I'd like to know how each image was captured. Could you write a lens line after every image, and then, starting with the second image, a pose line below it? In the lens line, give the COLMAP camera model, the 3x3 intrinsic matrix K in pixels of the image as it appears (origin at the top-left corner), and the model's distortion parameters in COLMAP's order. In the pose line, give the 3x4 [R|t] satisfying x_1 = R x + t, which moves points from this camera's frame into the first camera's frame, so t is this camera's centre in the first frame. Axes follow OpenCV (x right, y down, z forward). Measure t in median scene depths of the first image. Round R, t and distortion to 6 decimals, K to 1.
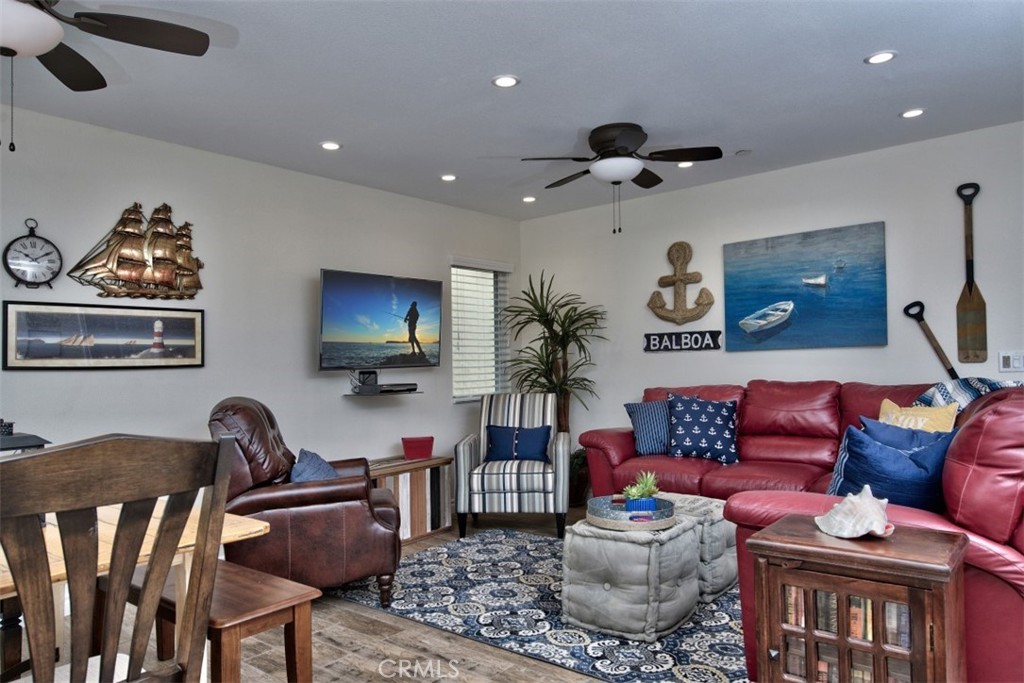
lens RADIAL K [[691.0, 0, 437.6], [0, 691.0, 378.2], [0, 0, 1]] dist [0.008176, -0.002192]
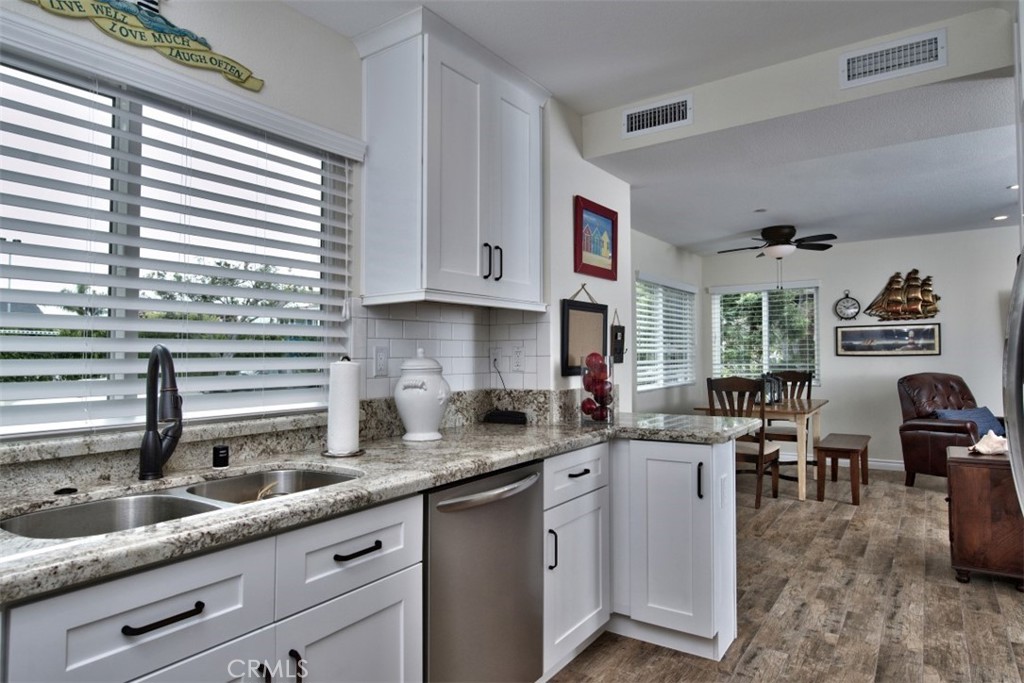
lens RADIAL K [[614.6, 0, 541.7], [0, 614.6, 331.5], [0, 0, 1]] dist [-0.002648, 0.001353]
pose [[0.191024, -0.022131, -0.981336, 1.179518], [-0.006437, 0.999696, -0.023798, -0.037610], [0.981564, 0.010863, 0.190823, -0.364760]]
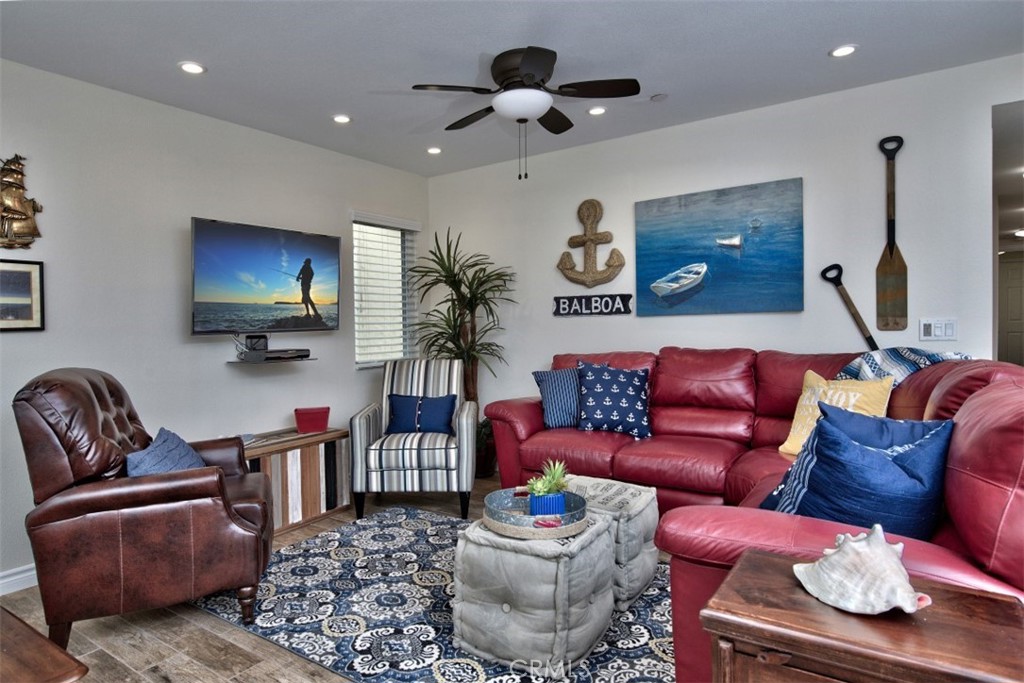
lens RADIAL K [[587.3, 0, 474.3], [0, 587.3, 344.6], [0, 0, 1]] dist [0.000044, 0.000557]
pose [[0.988397, -0.000594, 0.151890, 0.078493], [-0.001449, 0.999910, 0.013341, -0.010748], [-0.151884, -0.013406, 0.988307, 0.250413]]
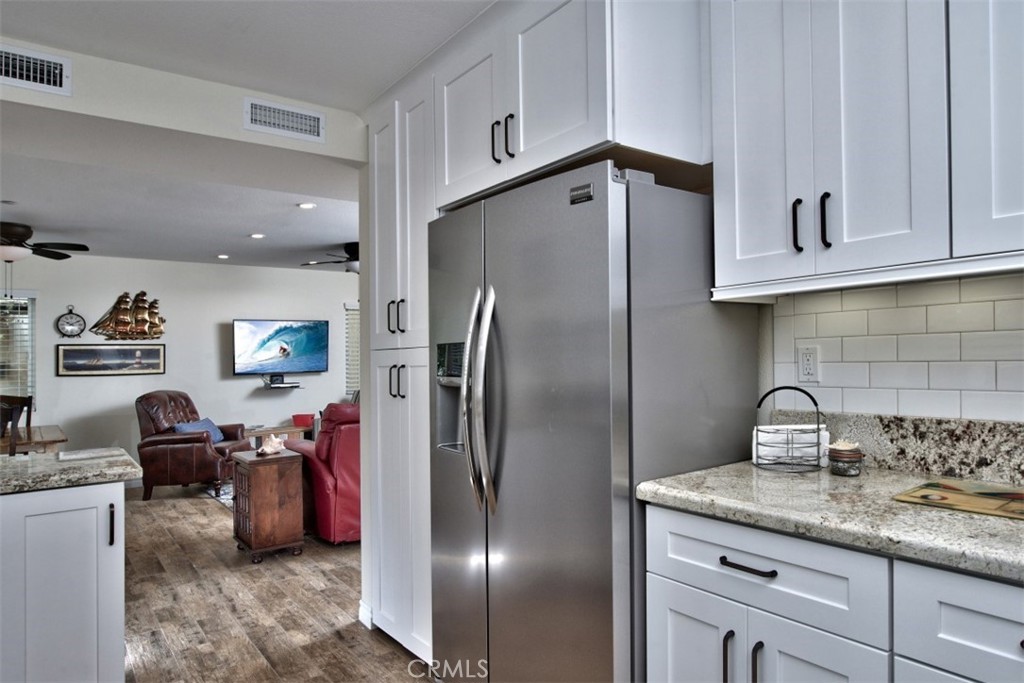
lens RADIAL K [[610.4, 0, 488.8], [0, 610.4, 358.4], [0, 0, 1]] dist [-0.005412, -0.001954]
pose [[0.982750, -0.002203, -0.184923, 0.992458], [-0.000520, 0.999892, -0.014673, -0.039771], [0.184936, 0.014516, 0.982643, -0.577452]]
